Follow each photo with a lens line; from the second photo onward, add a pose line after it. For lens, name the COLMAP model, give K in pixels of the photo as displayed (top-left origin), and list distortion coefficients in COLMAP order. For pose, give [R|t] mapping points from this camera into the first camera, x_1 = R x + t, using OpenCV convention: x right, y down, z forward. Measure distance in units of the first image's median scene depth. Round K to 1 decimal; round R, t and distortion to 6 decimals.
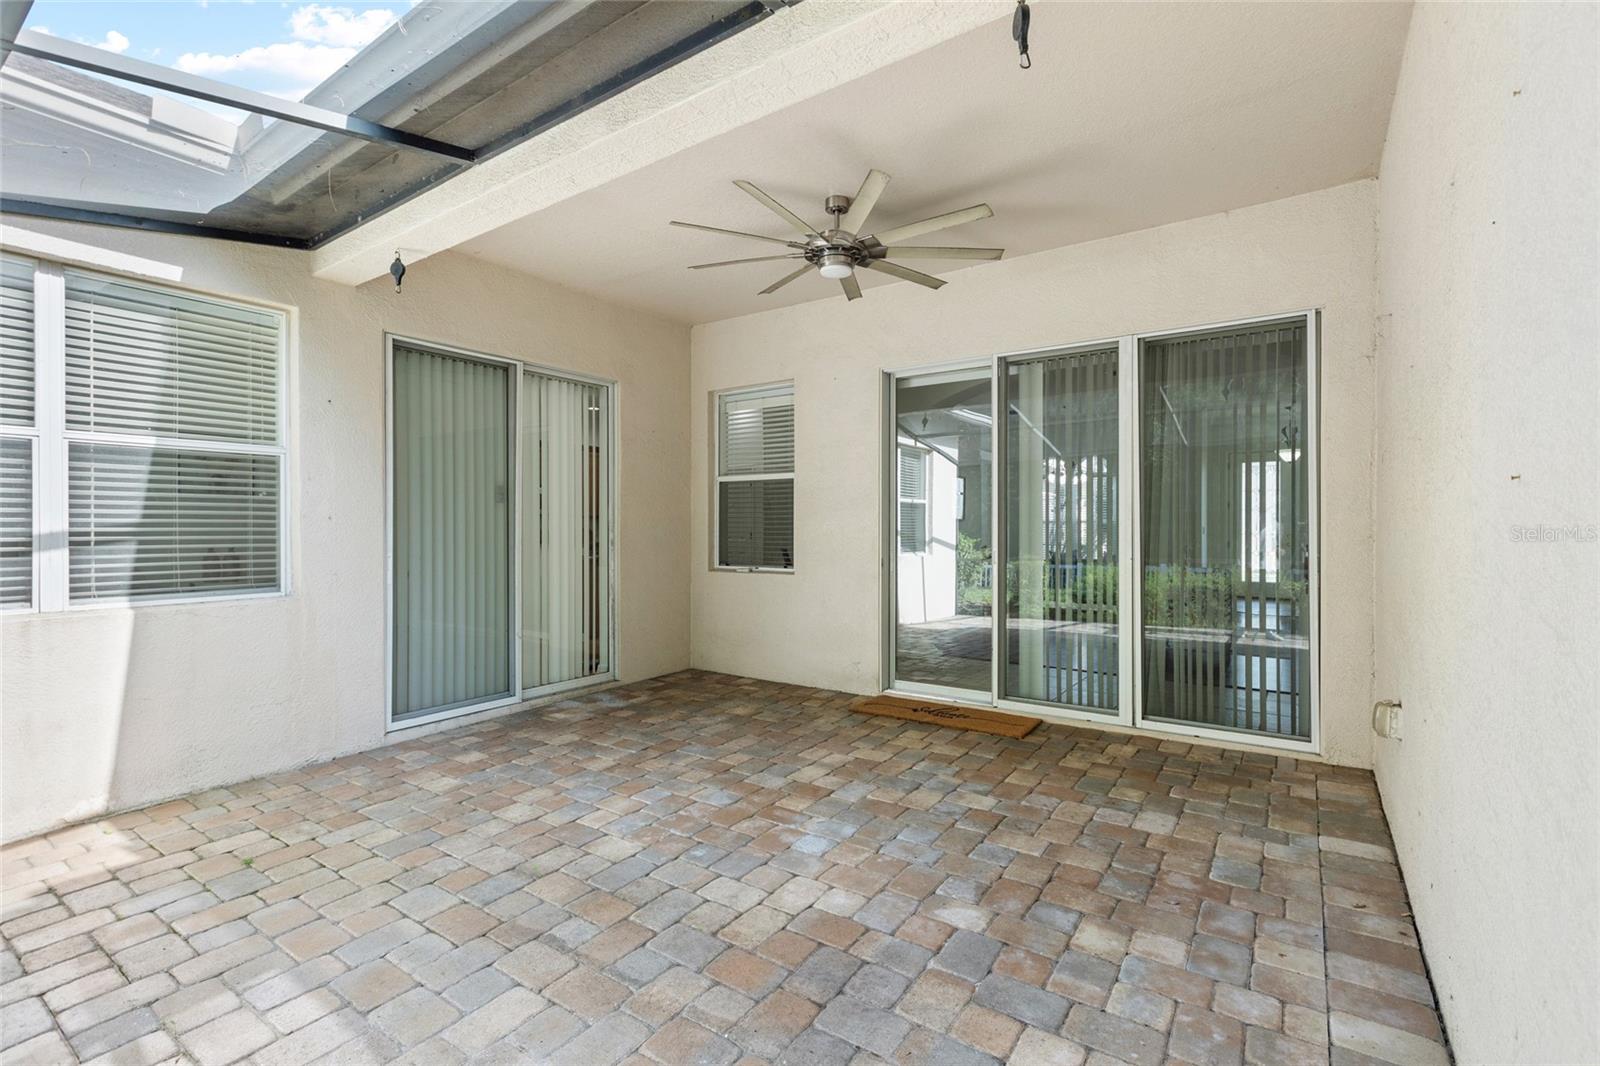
lens RADIAL K [[715.6, 0, 803.4], [0, 715.6, 535.1], [0, 0, 1]] dist [0.000760, -0.000083]
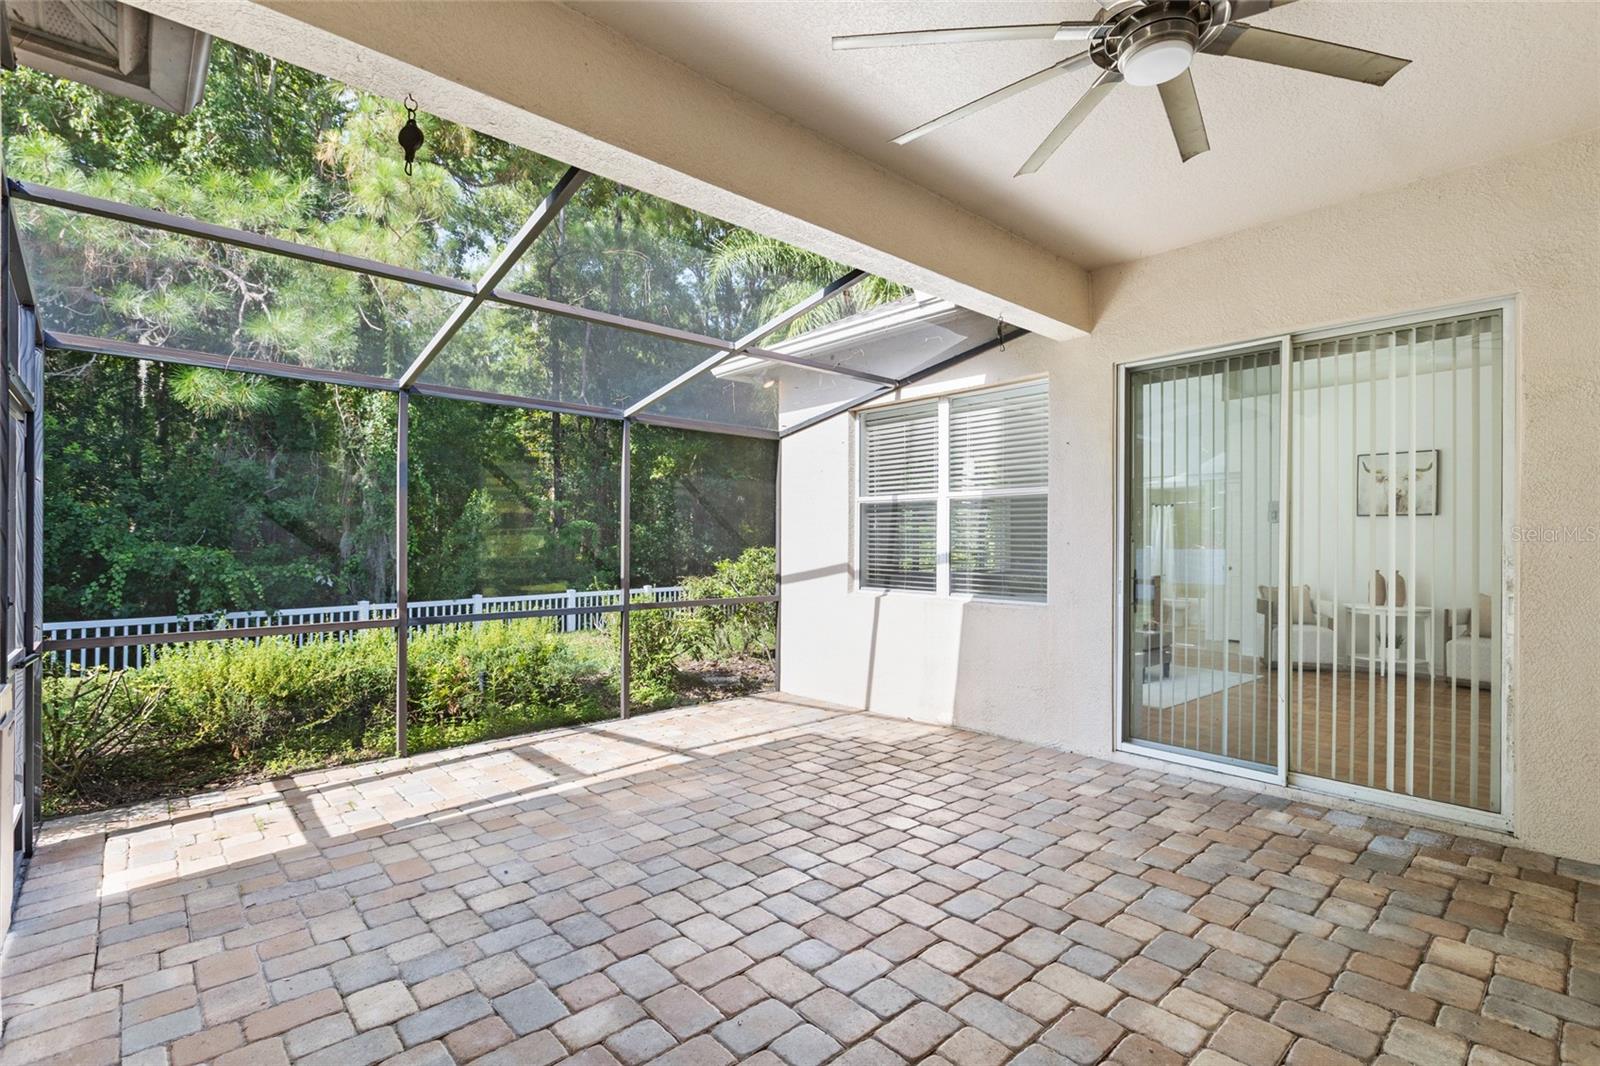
lens RADIAL K [[735.9, 0, 795.0], [0, 735.9, 536.2], [0, 0, 1]] dist [-0.000325, -0.000215]
pose [[-0.238551, -0.005854, -0.971112, 0.741465], [-0.011900, 0.999924, -0.003105, -0.031816], [0.971057, 0.010815, -0.238603, 1.052150]]
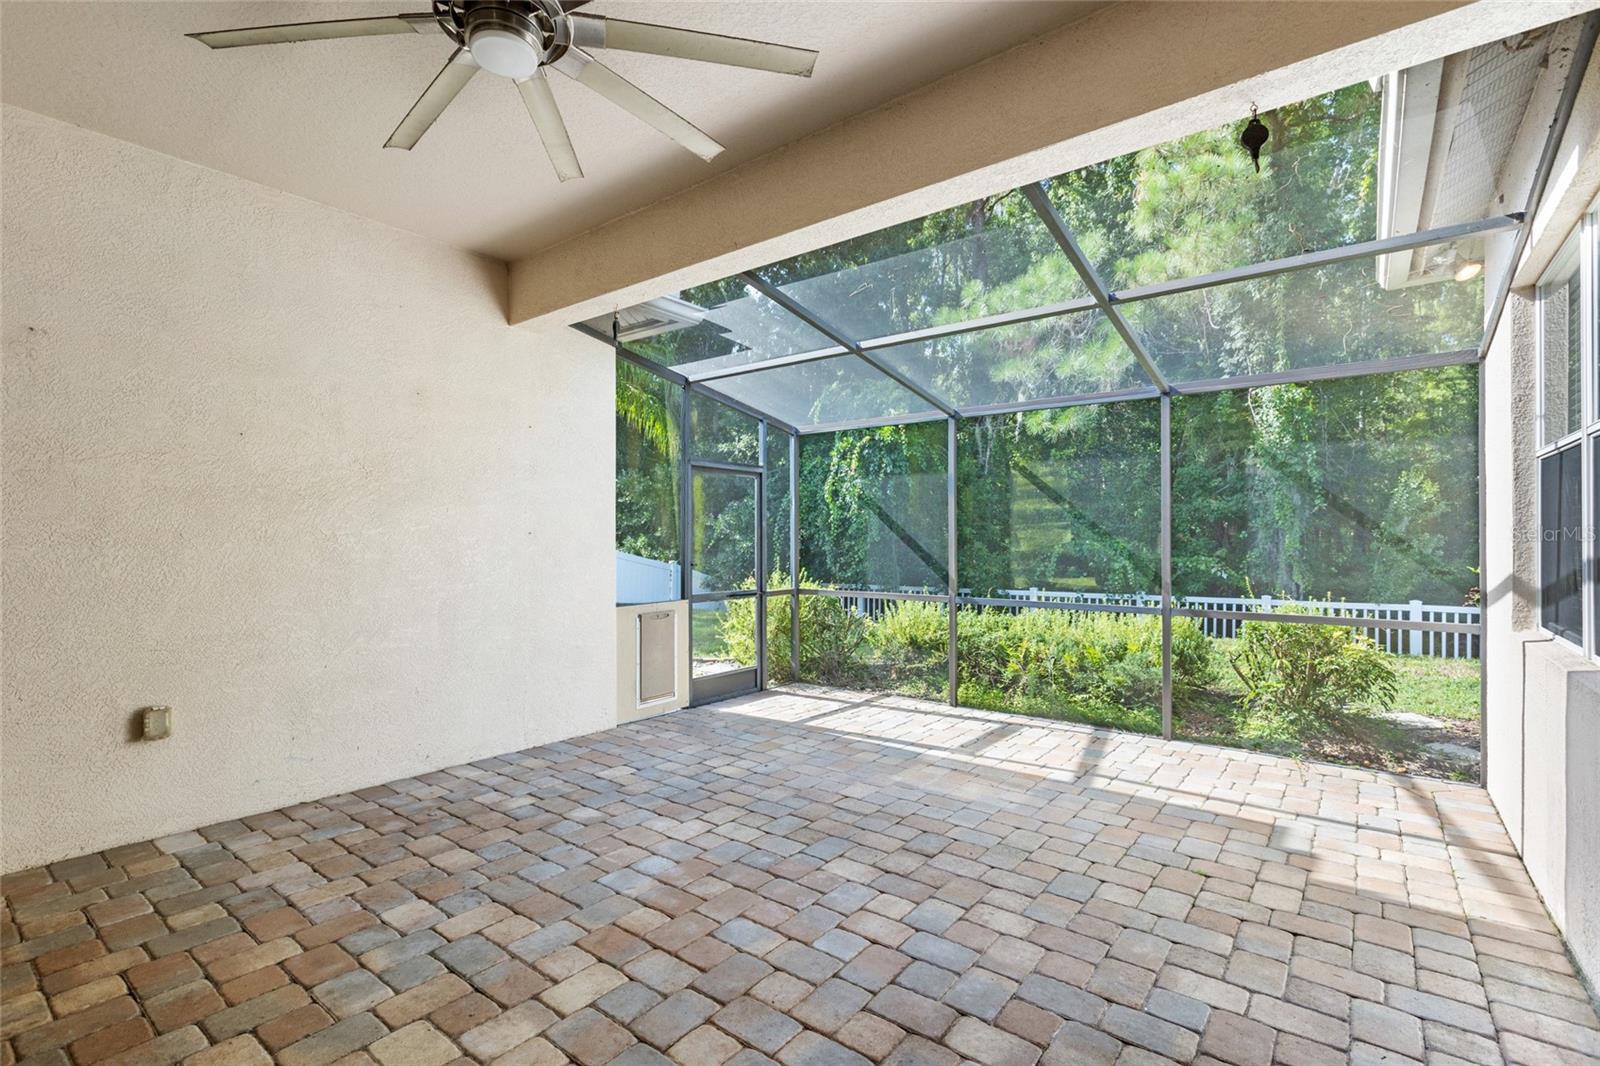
lens RADIAL K [[720.1, 0, 802.8], [0, 720.1, 528.2], [0, 0, 1]] dist [0.000382, -0.000381]
pose [[-0.998306, 0.005595, 0.057918, -0.231423], [0.005542, 0.999984, -0.001067, -0.037846], [-0.057923, -0.000744, -0.998321, 1.797644]]
